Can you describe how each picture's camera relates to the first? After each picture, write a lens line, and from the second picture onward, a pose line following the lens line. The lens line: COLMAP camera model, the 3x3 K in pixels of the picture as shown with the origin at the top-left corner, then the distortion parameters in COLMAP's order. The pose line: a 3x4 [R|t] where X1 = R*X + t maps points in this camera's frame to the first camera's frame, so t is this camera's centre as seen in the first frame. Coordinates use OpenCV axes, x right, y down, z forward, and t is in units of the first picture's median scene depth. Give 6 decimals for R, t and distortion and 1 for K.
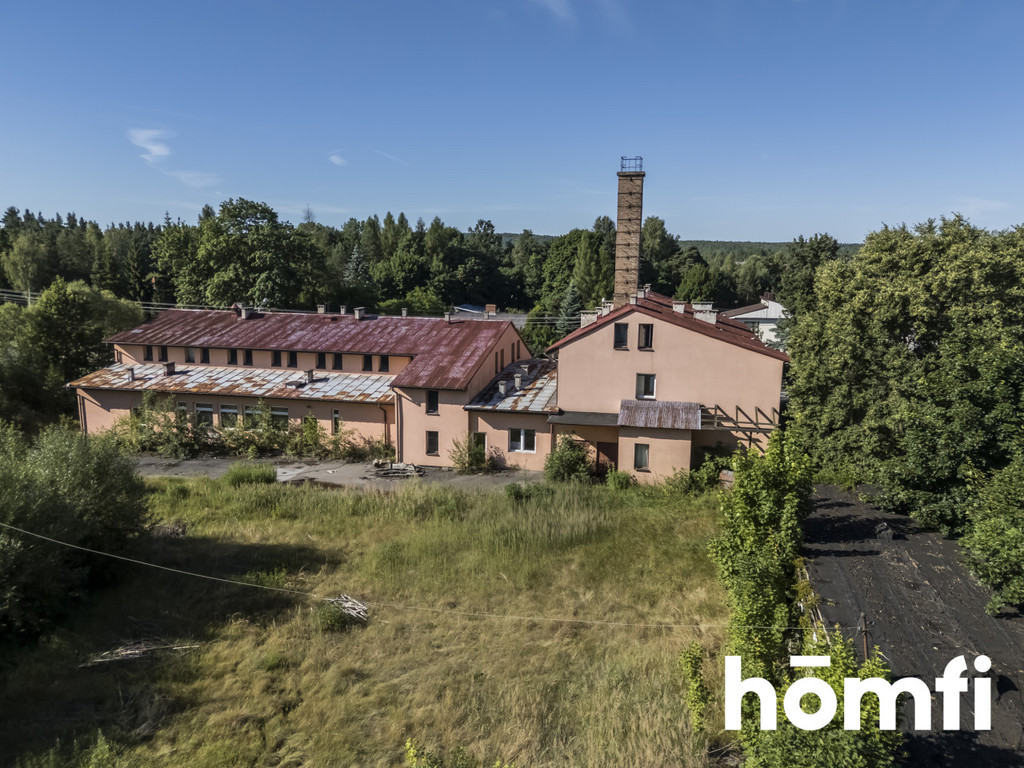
lens RADIAL K [[751.7, 0, 514.4], [0, 751.7, 381.9], [0, 0, 1]] dist [0.099763, -0.099724]
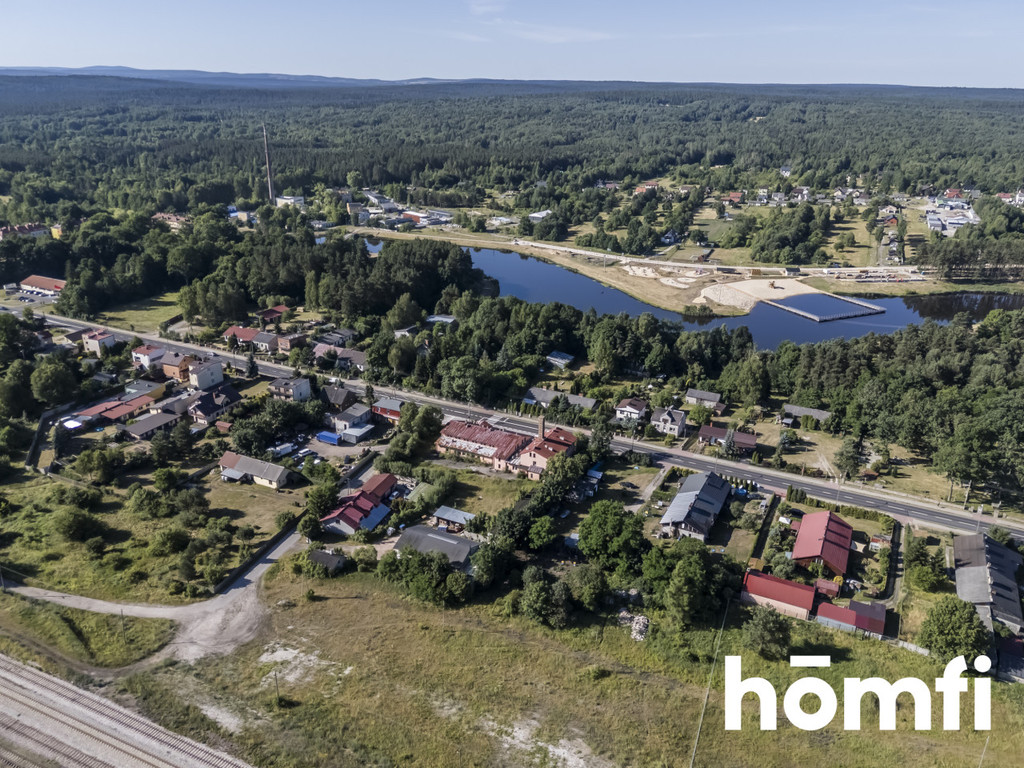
lens RADIAL K [[751.7, 0, 514.4], [0, 751.7, 381.9], [0, 0, 1]] dist [0.099763, -0.099724]
pose [[0.968735, 0.094979, -0.229199, 1.200498], [-0.046303, 0.976803, 0.209075, -1.677660], [0.243740, -0.191926, 0.950661, -4.084977]]
